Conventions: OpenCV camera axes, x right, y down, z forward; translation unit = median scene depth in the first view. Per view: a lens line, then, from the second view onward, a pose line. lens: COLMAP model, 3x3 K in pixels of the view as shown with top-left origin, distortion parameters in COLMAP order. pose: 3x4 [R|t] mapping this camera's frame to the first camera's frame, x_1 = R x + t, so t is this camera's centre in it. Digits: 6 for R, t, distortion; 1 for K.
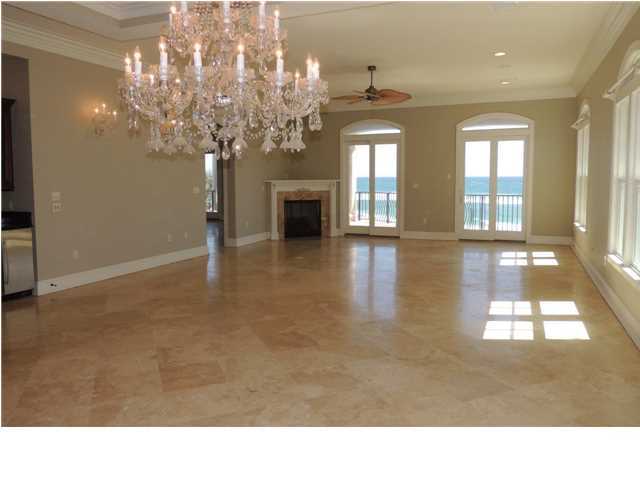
lens RADIAL K [[478.5, 0, 317.7], [0, 478.5, 218.4], [0, 0, 1]] dist [-0.006402, -0.003654]
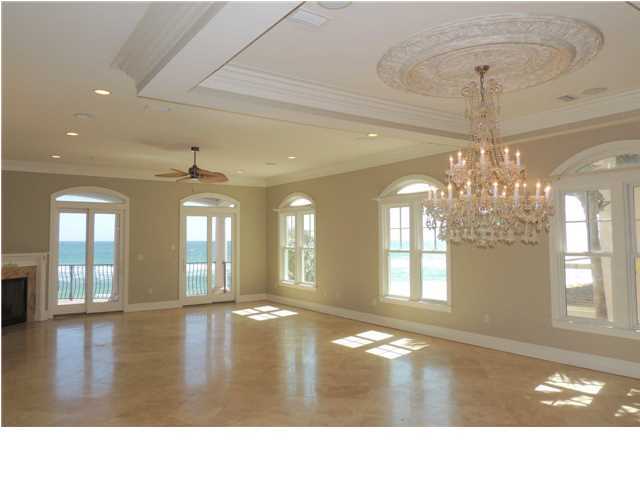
lens RADIAL K [[478.5, 0, 317.7], [0, 478.5, 218.4], [0, 0, 1]] dist [-0.006402, -0.003654]
pose [[0.549035, 0.038928, 0.834892, -0.419853], [0.075959, 0.992457, -0.096226, -0.023764], [-0.832341, 0.116249, 0.541937, 0.140248]]
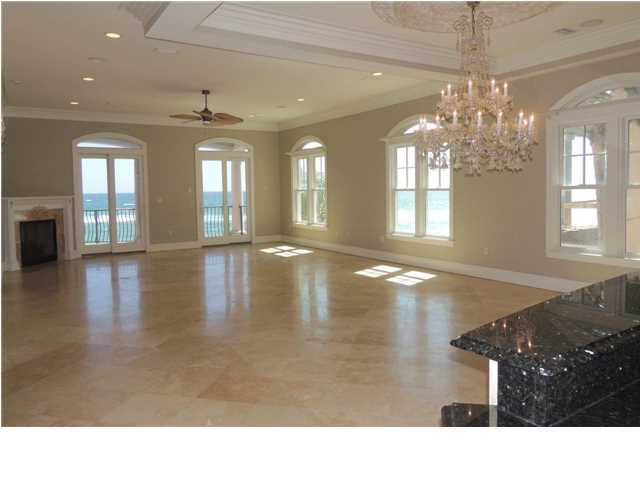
lens RADIAL K [[478.5, 0, 317.7], [0, 478.5, 218.4], [0, 0, 1]] dist [-0.006402, -0.003654]
pose [[0.582116, -0.054036, 0.811308, -0.435899], [0.084455, 0.996411, 0.005768, -0.005206], [-0.808708, 0.065161, 0.584591, 0.110457]]
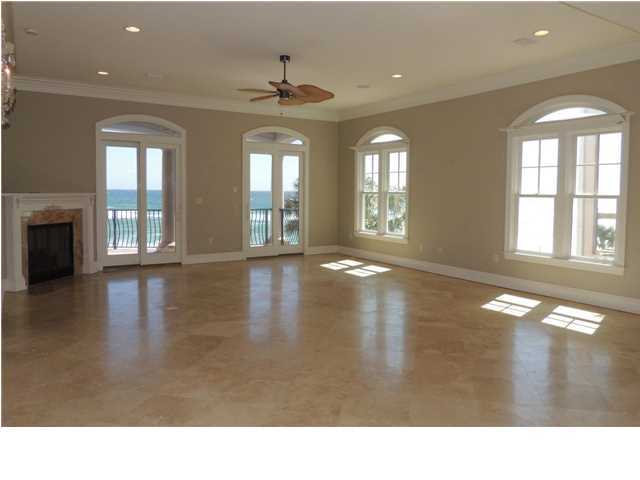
lens RADIAL K [[478.0, 0, 323.5], [0, 478.0, 216.5], [0, 0, 1]] dist [-0.018278, 0.001706]
pose [[0.576230, -0.033933, 0.816583, -0.354098], [0.061042, 0.998134, -0.001597, -0.024964], [-0.815005, 0.050766, 0.577226, 0.326882]]
